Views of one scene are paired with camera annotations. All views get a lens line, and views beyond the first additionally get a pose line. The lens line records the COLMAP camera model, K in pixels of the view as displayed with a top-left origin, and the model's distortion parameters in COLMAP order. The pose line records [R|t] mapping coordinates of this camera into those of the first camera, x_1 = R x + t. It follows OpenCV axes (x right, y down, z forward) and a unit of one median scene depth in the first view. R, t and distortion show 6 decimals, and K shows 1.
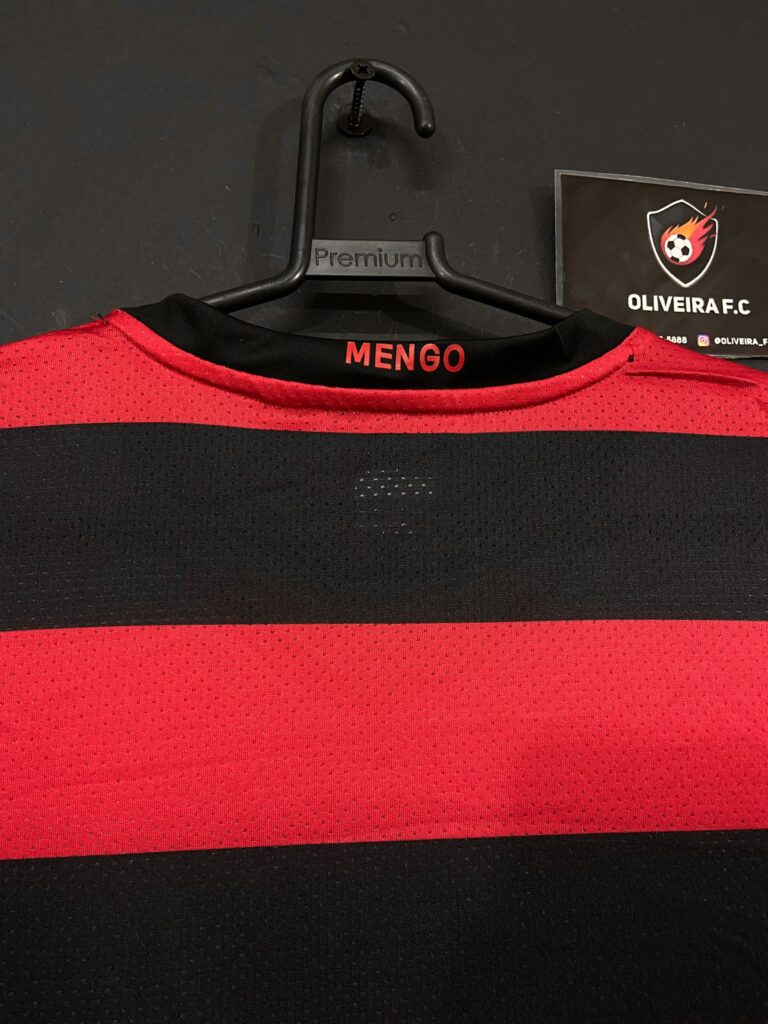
lens RADIAL K [[785.7, 0, 368.5], [0, 785.7, 520.7], [0, 0, 1]] dist [0.124070, -0.168642]
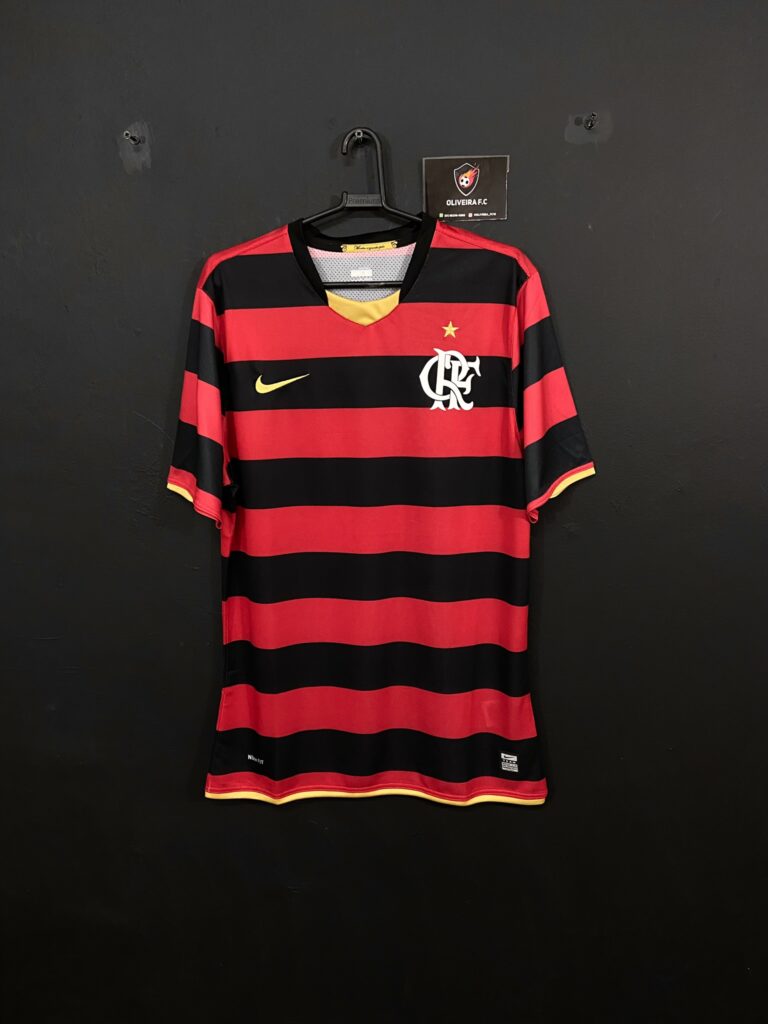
lens RADIAL K [[785.7, 0, 393.5], [0, 785.7, 513.5], [0, 0, 1]] dist [0.124070, -0.168642]
pose [[0.988501, 0.022751, -0.149490, 0.613154], [0.039257, 0.916106, 0.399010, -0.412615], [0.146027, -0.400290, 0.904679, -2.389154]]
